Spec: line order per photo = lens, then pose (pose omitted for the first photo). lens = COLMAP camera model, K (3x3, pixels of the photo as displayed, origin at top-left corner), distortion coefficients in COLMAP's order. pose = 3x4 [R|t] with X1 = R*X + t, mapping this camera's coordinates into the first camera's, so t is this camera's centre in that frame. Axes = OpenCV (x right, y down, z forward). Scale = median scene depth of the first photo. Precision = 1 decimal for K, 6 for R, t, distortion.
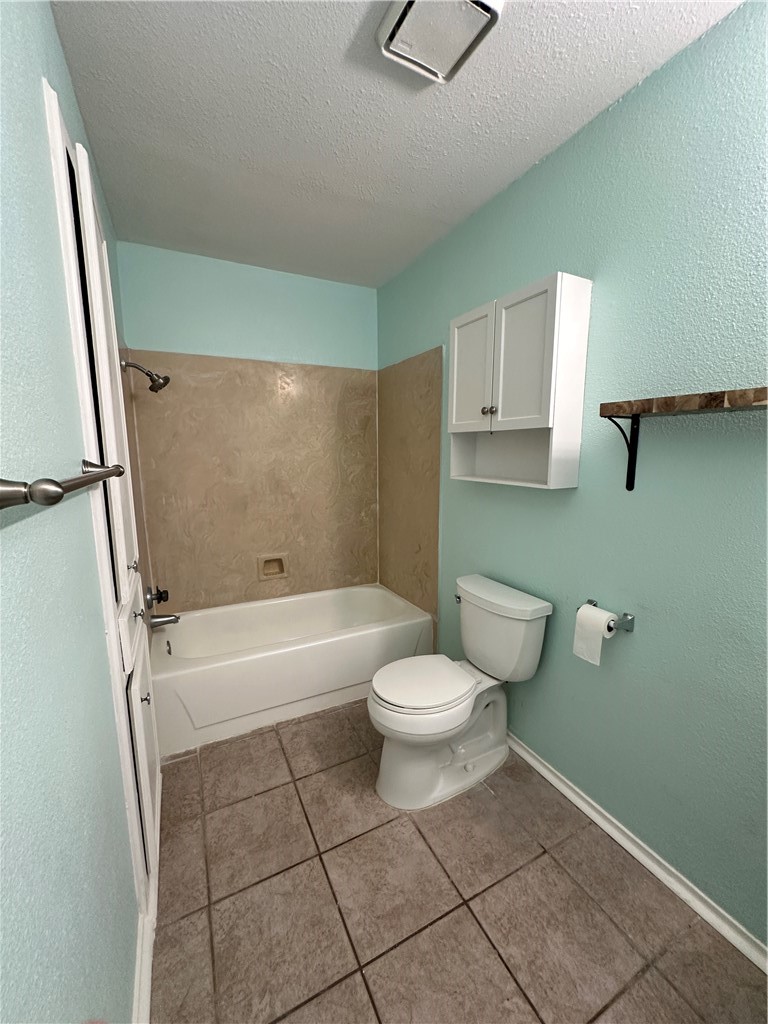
lens RADIAL K [[411.0, 0, 386.3], [0, 411.0, 514.3], [0, 0, 1]] dist [-0.005380, 0.001052]
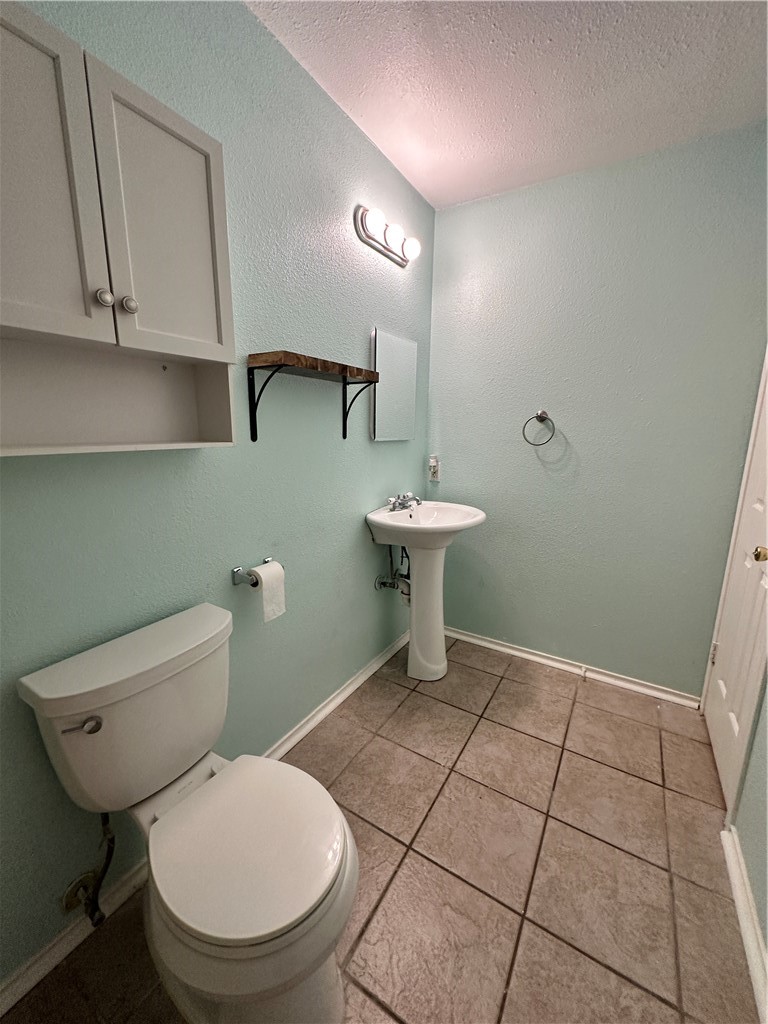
lens RADIAL K [[411.0, 0, 384.6], [0, 411.0, 510.1], [0, 0, 1]] dist [-0.005380, 0.001052]
pose [[-0.523818, -0.181405, 0.832290, -0.491996], [0.120060, 0.951585, 0.282969, -0.158657], [-0.843327, 0.248149, -0.476678, 1.380143]]
